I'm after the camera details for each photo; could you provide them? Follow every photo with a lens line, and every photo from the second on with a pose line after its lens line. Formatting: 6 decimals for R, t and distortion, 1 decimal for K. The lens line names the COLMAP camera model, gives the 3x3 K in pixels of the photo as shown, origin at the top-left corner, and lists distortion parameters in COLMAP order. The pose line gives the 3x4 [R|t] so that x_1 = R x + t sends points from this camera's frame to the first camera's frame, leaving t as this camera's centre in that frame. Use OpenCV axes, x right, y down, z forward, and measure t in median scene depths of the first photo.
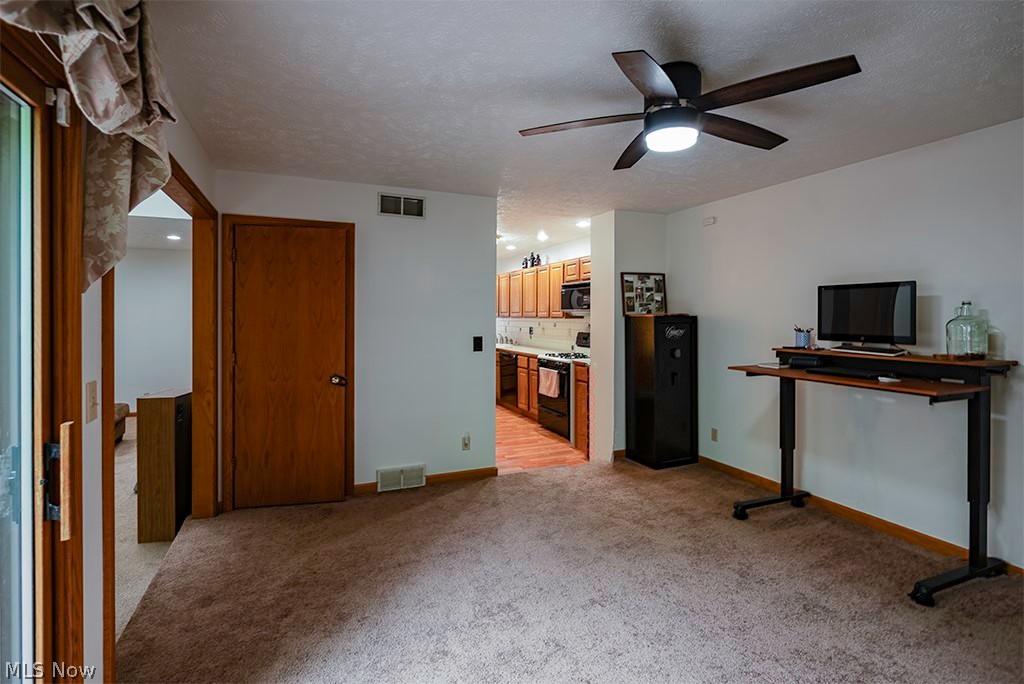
lens RADIAL K [[494.5, 0, 520.3], [0, 494.5, 320.9], [0, 0, 1]] dist [0.002230, 0.000589]
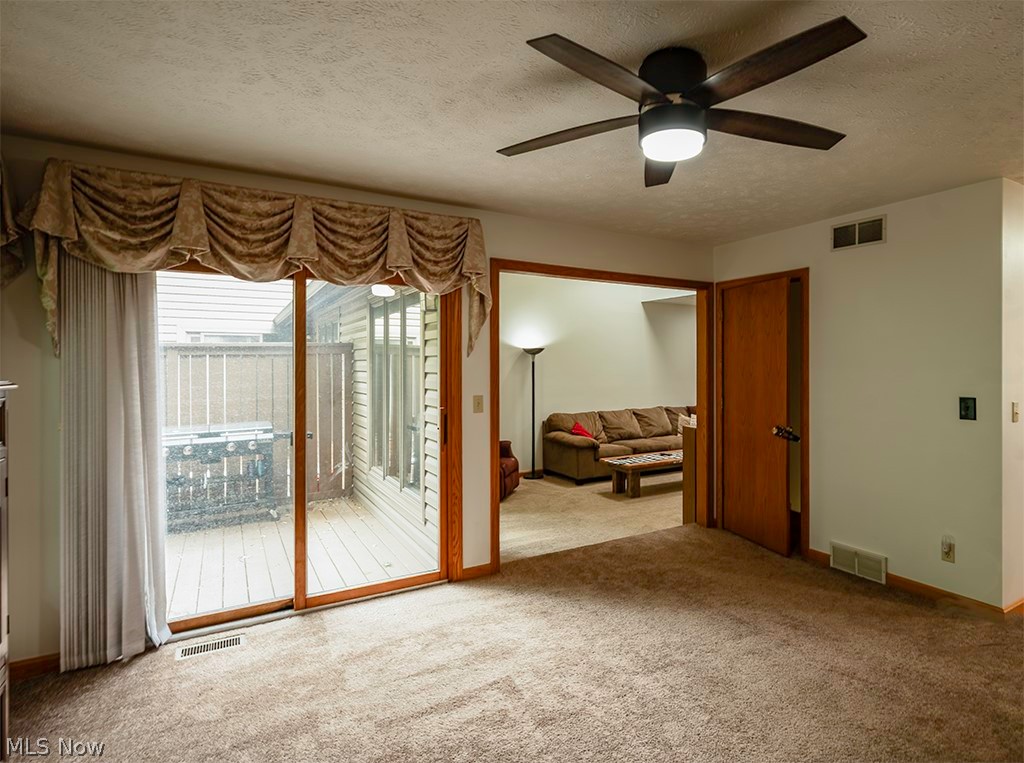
lens RADIAL K [[517.7, 0, 510.1], [0, 517.7, 366.5], [0, 0, 1]] dist [-0.001418, -0.000694]
pose [[0.100498, -0.001033, -0.994937, 0.598693], [-0.009434, 0.999954, -0.001991, -0.002587], [0.994893, 0.009587, 0.100484, 0.353569]]
